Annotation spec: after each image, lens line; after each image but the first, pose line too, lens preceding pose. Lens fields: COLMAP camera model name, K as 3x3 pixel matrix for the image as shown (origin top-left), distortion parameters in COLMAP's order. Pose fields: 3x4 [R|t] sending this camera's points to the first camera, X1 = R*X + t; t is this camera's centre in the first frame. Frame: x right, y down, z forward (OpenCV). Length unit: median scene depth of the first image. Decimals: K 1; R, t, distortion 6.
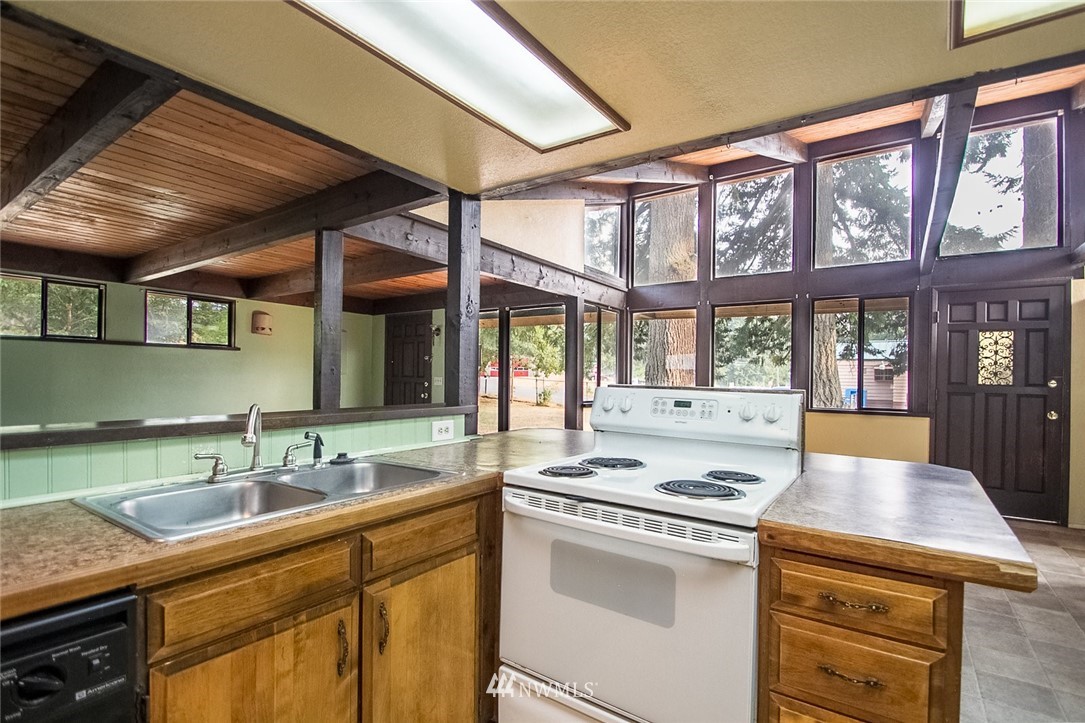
lens RADIAL K [[515.7, 0, 539.0], [0, 515.7, 370.1], [0, 0, 1]] dist [0.000231, -0.000908]
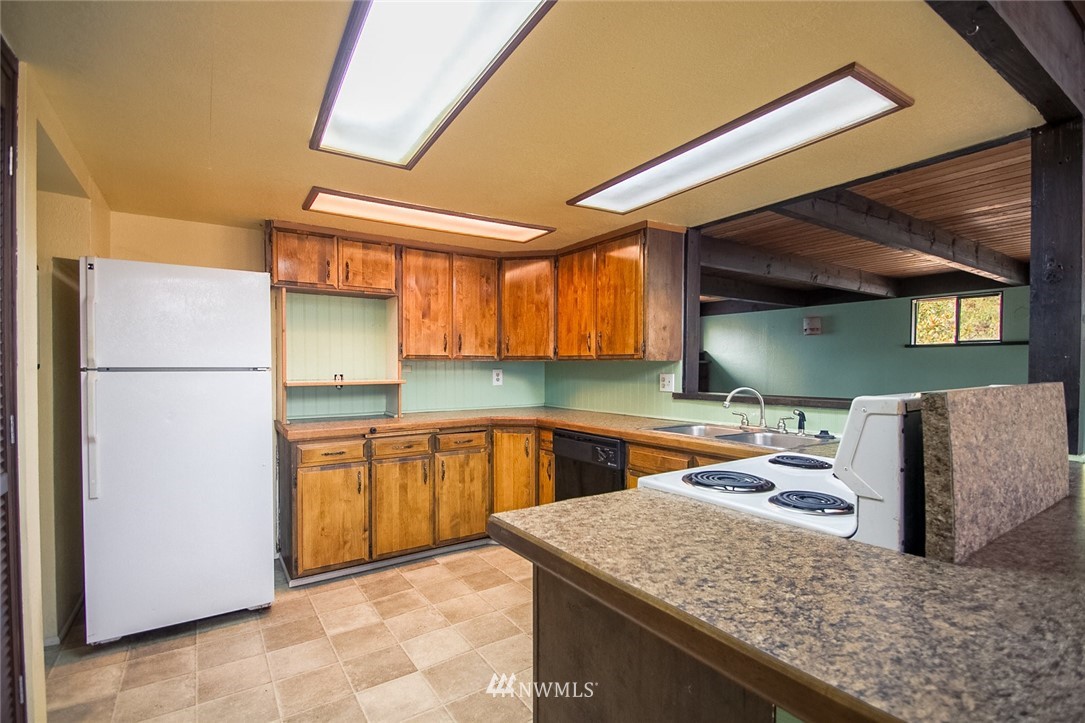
lens RADIAL K [[515.7, 0, 539.5], [0, 515.7, 368.7], [0, 0, 1]] dist [0.000231, -0.000908]
pose [[-0.357120, 0.000630, -0.934058, 1.143574], [0.003496, 0.999994, -0.000662, 0.005400], [0.934052, -0.003502, -0.357120, 0.843682]]
